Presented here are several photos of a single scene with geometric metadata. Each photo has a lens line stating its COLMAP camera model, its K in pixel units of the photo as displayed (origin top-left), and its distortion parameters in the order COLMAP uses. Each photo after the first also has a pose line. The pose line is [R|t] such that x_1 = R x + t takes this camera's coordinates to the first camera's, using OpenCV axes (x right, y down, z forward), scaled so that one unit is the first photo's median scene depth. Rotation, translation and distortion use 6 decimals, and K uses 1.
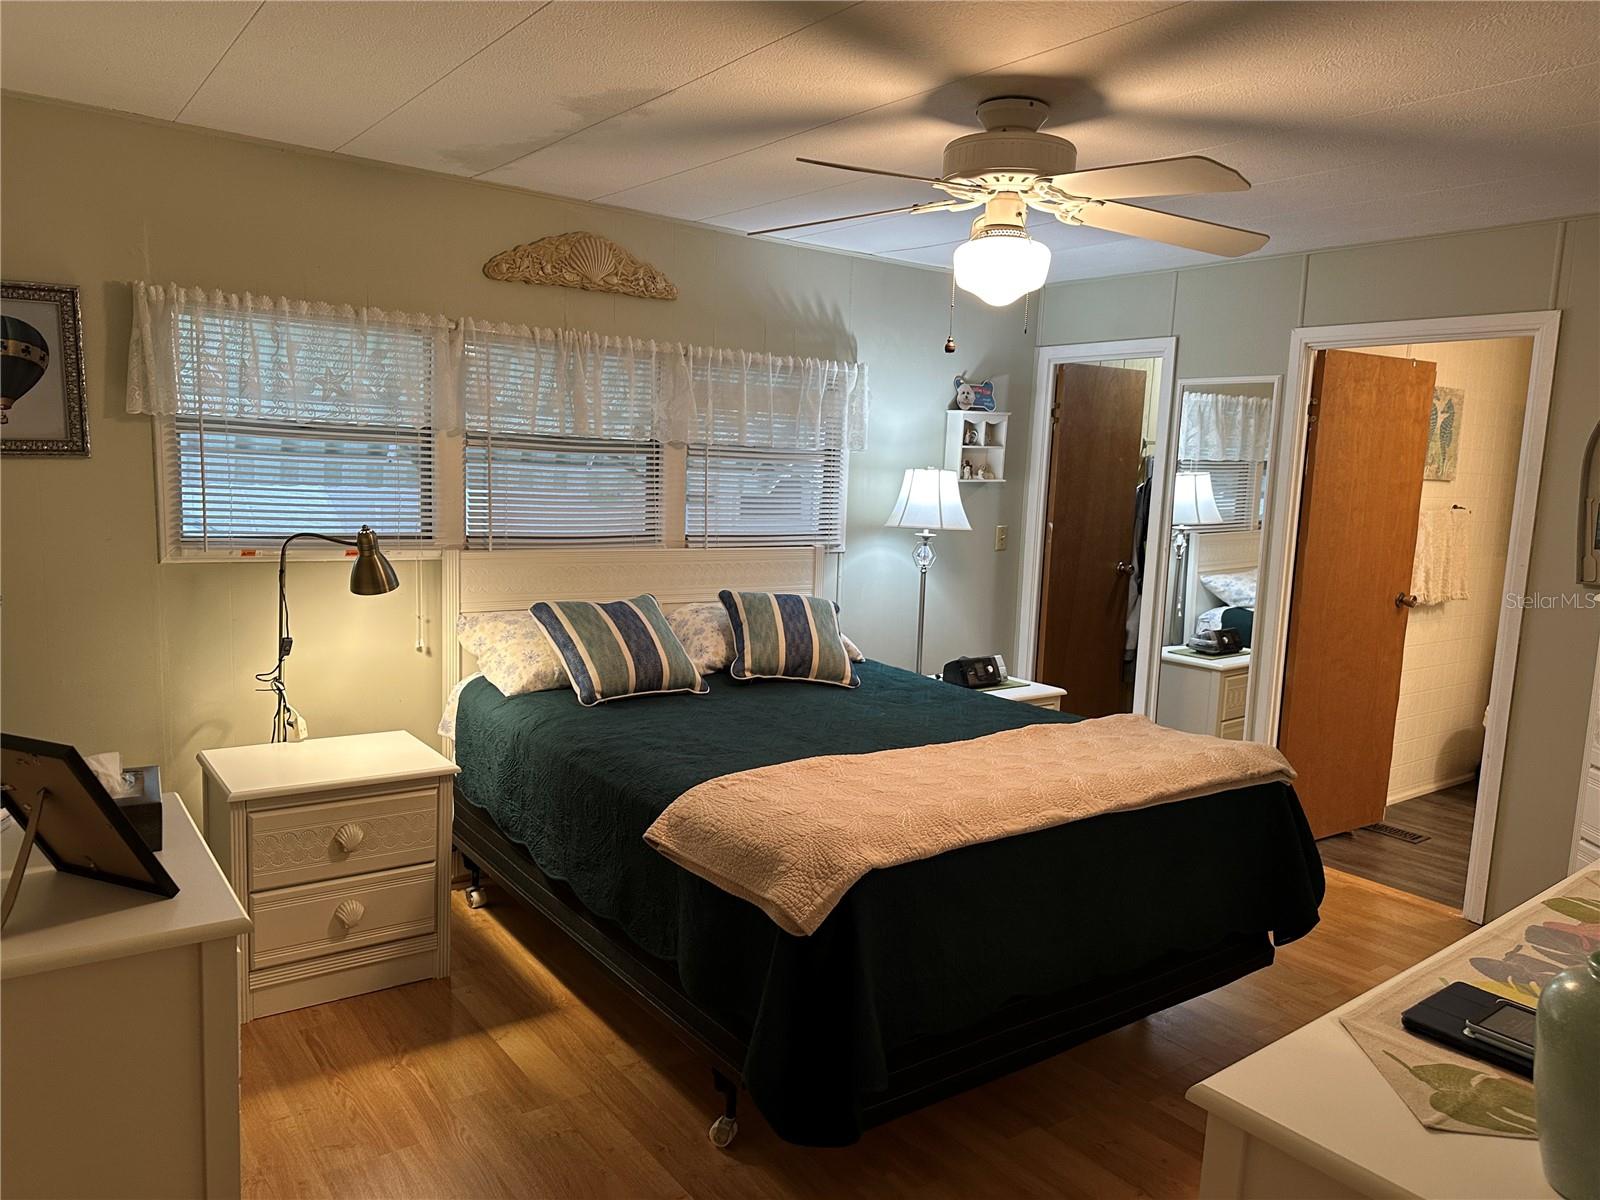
lens RADIAL K [[1113.5, 0, 811.5], [0, 1113.5, 610.5], [0, 0, 1]] dist [0.047702, -0.057402]
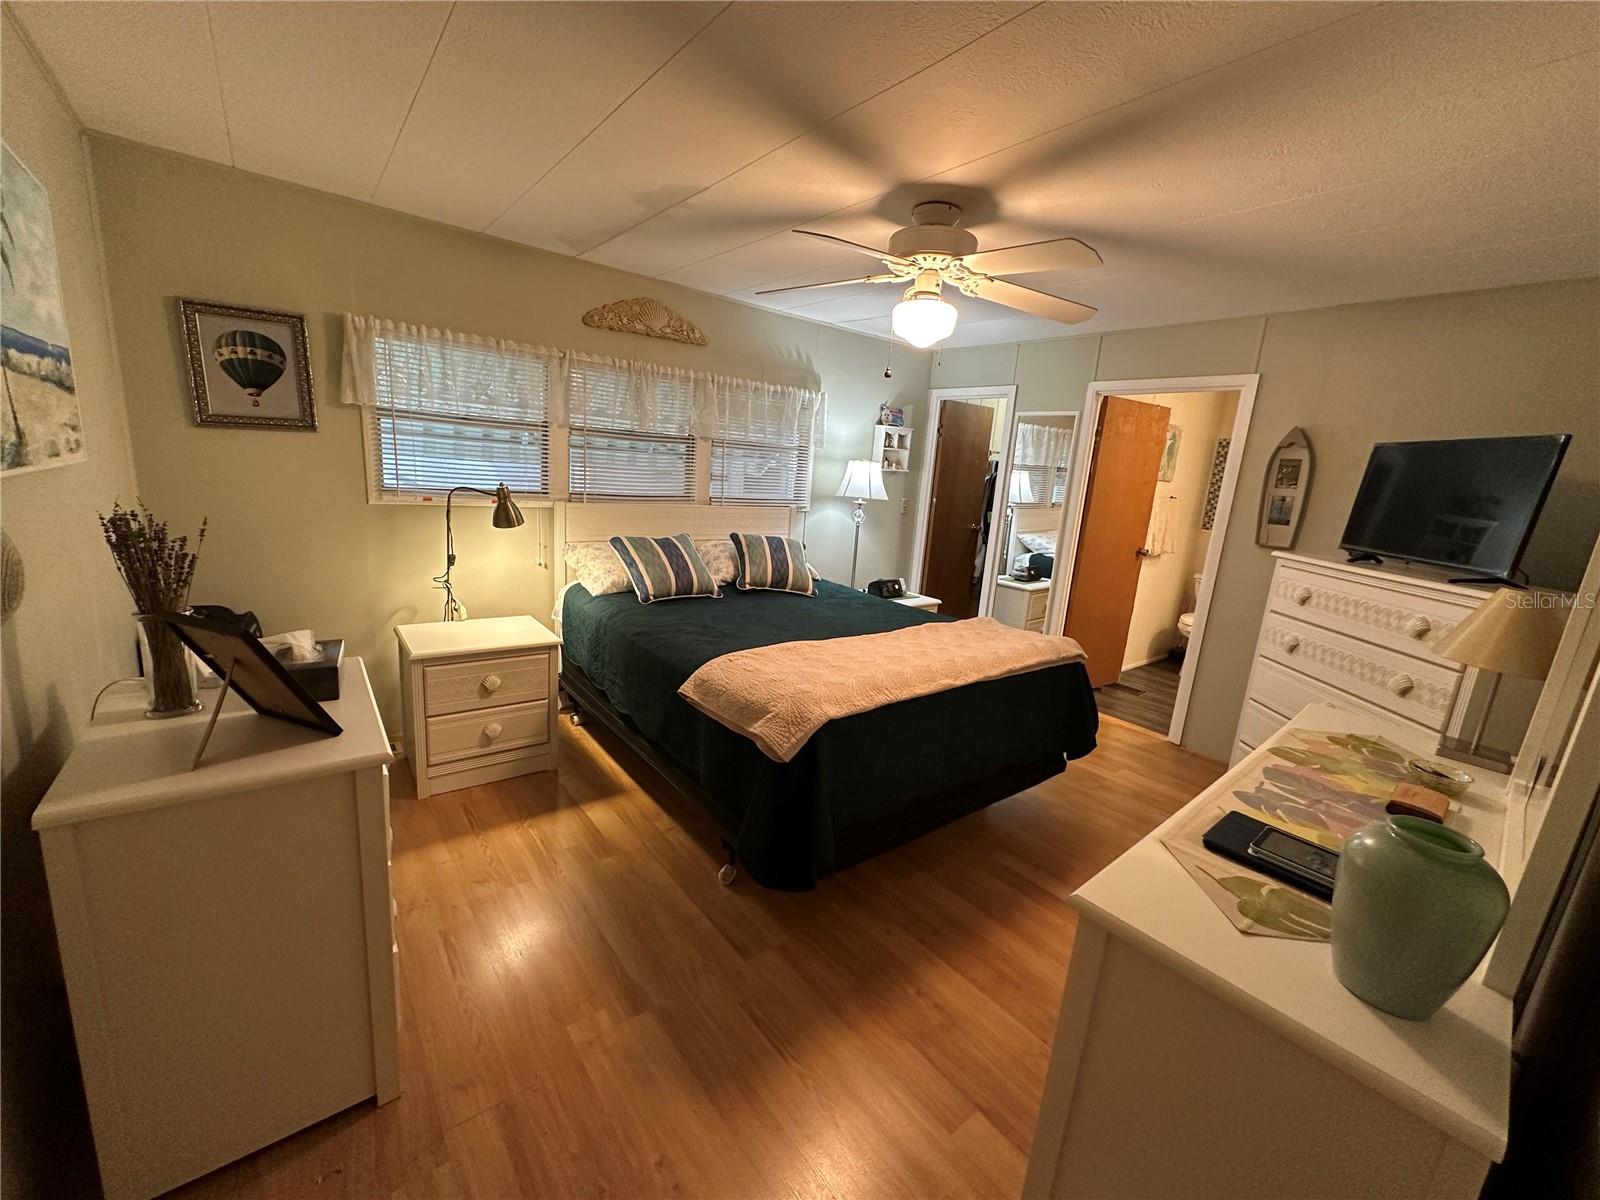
lens RADIAL K [[641.6, 0, 800.0], [0, 641.6, 592.9], [0, 0, 1]] dist [-0.006425, 0.002872]
pose [[0.999229, 0.026788, 0.028696, -0.010180], [-0.028675, 0.997308, 0.067485, 0.003540], [-0.026811, -0.068256, 0.997308, 0.102713]]
